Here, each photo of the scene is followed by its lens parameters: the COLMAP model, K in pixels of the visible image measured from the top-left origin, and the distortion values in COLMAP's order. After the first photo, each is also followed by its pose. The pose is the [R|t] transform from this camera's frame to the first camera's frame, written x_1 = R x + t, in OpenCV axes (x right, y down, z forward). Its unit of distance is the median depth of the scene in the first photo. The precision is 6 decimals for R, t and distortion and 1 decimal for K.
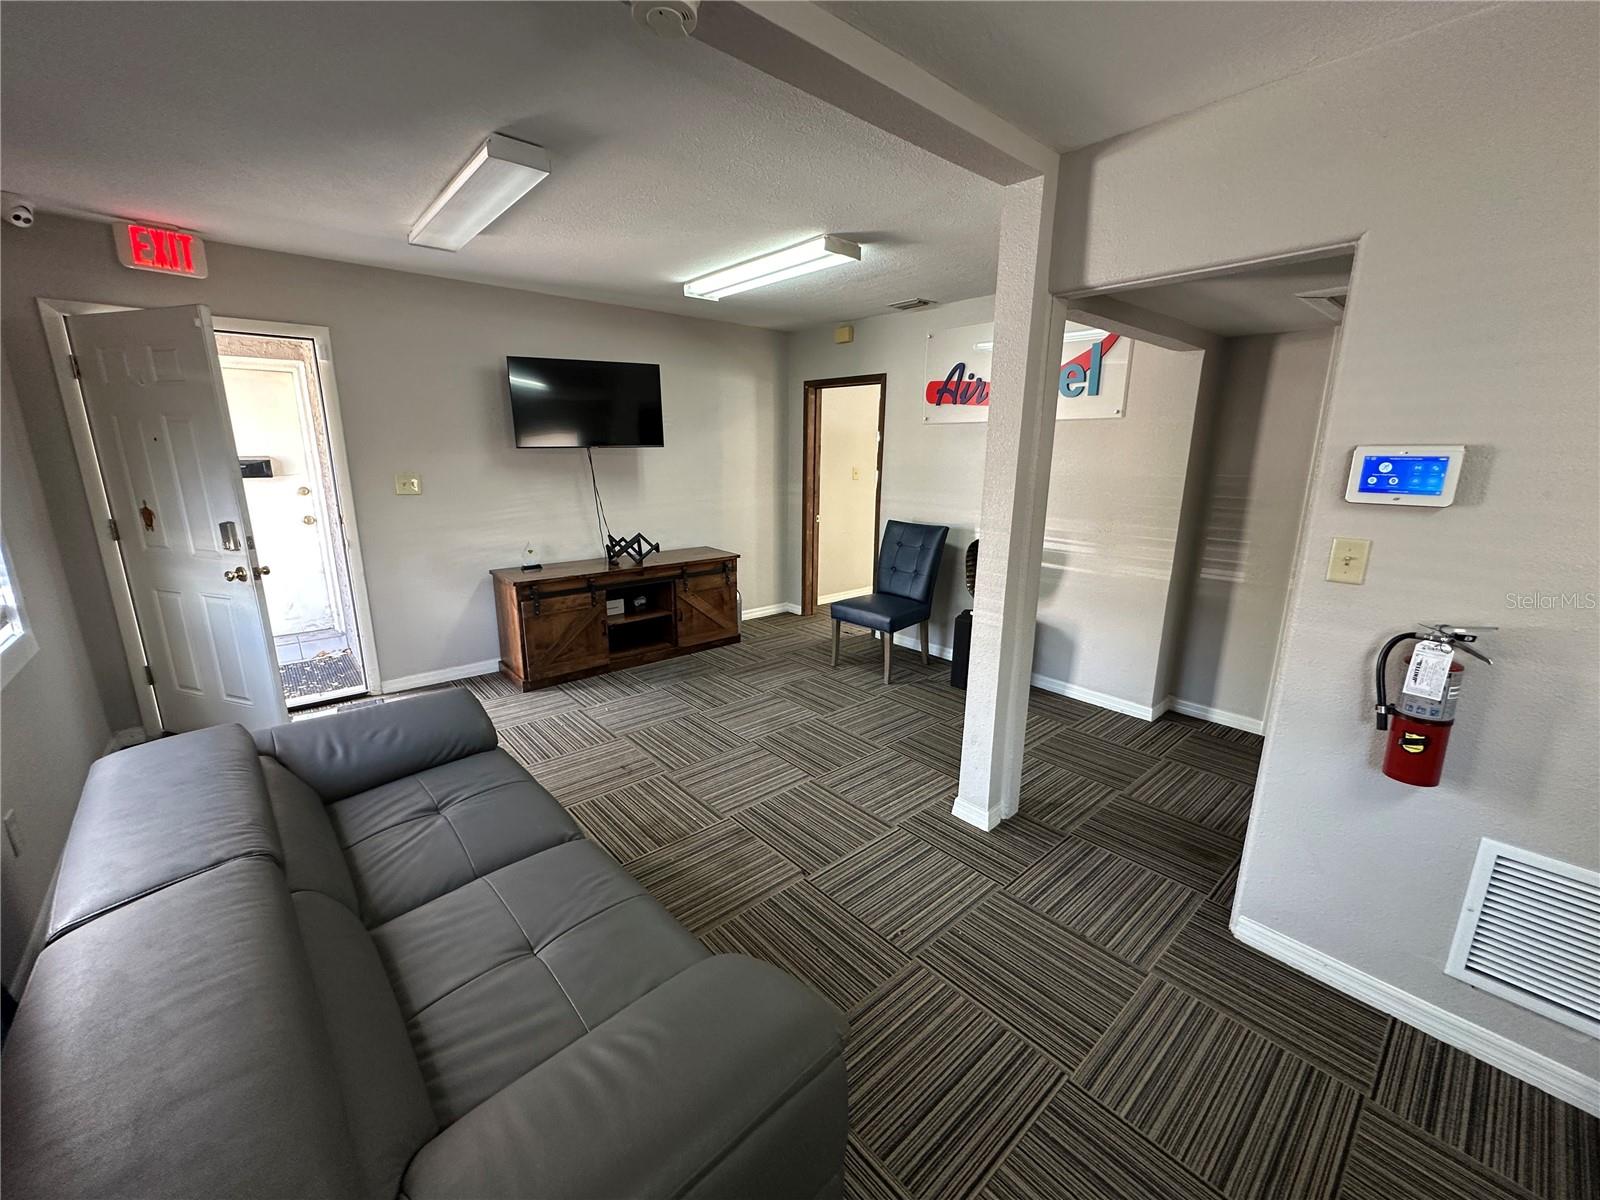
lens RADIAL K [[638.4, 0, 801.1], [0, 638.4, 601.7], [0, 0, 1]] dist [-0.001997, -0.000071]
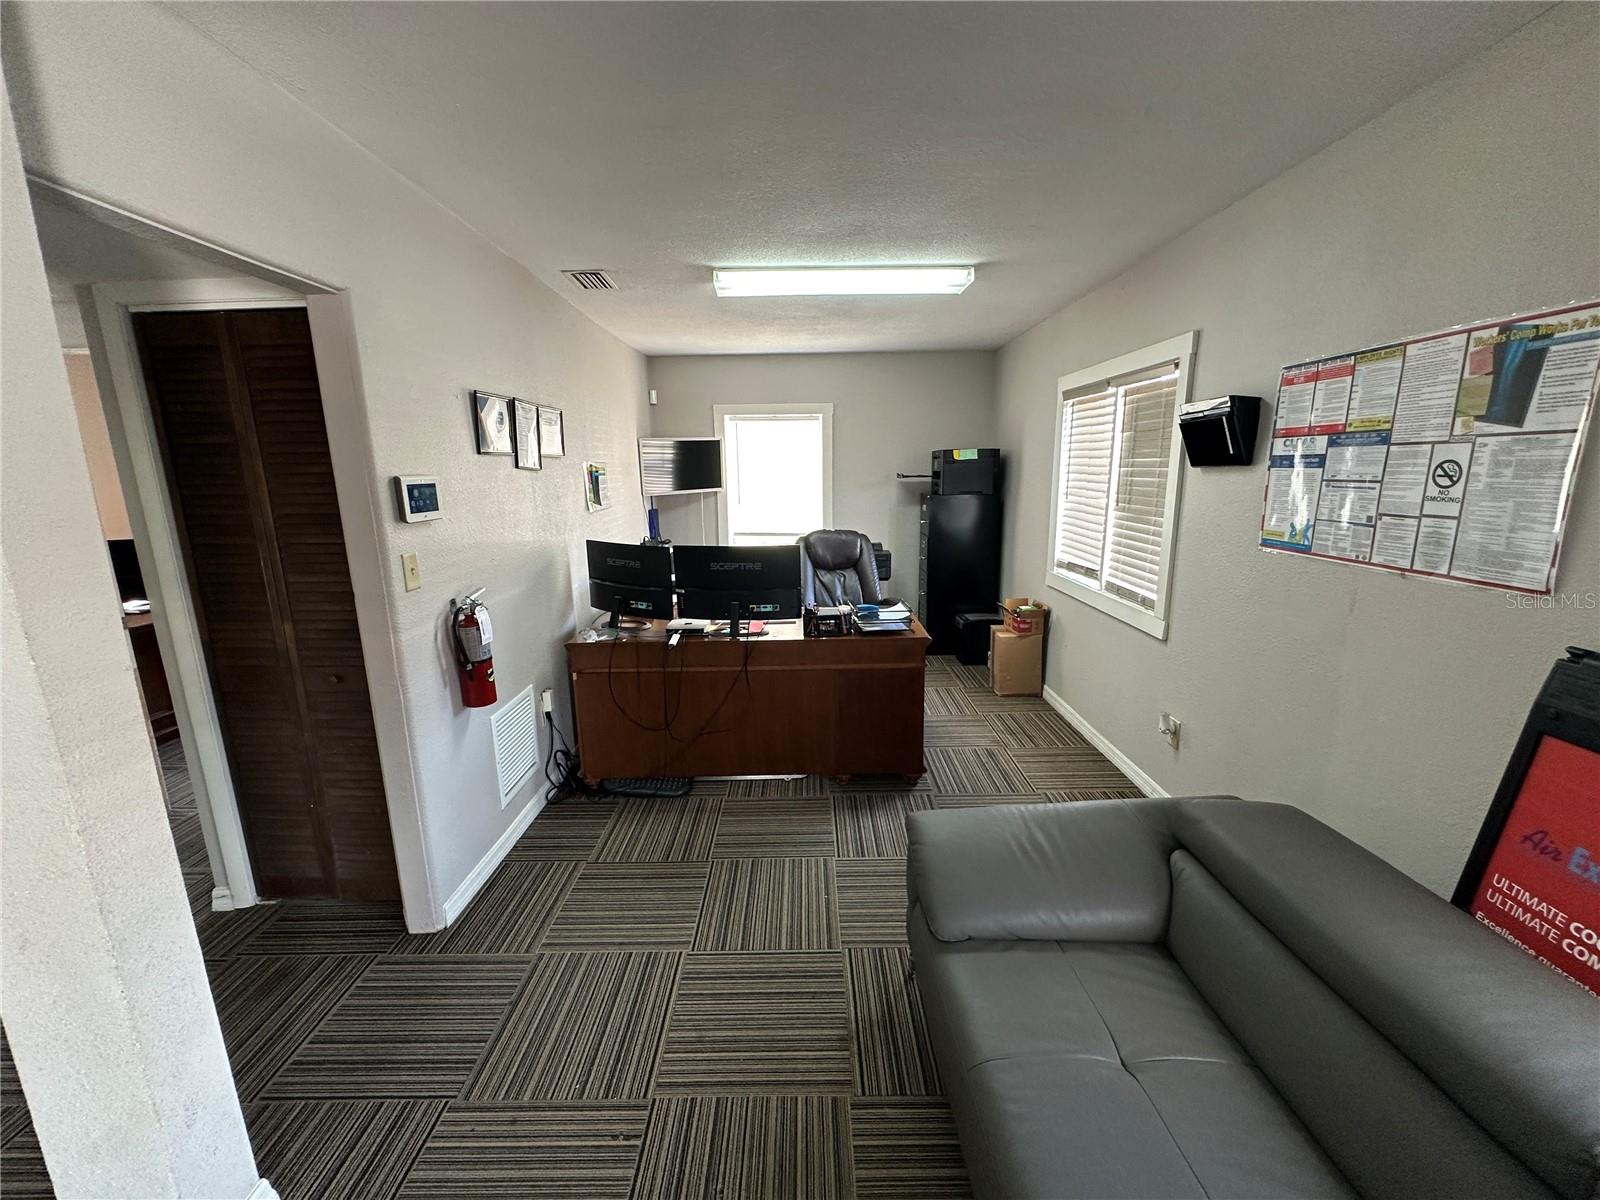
lens RADIAL K [[638.4, 0, 801.1], [0, 638.4, 601.7], [0, 0, 1]] dist [-0.001997, -0.000071]
pose [[-0.750787, -0.131816, 0.647258, -0.221840], [0.161976, 0.913229, 0.373867, -0.158245], [-0.640377, 0.385535, -0.664290, 0.626160]]
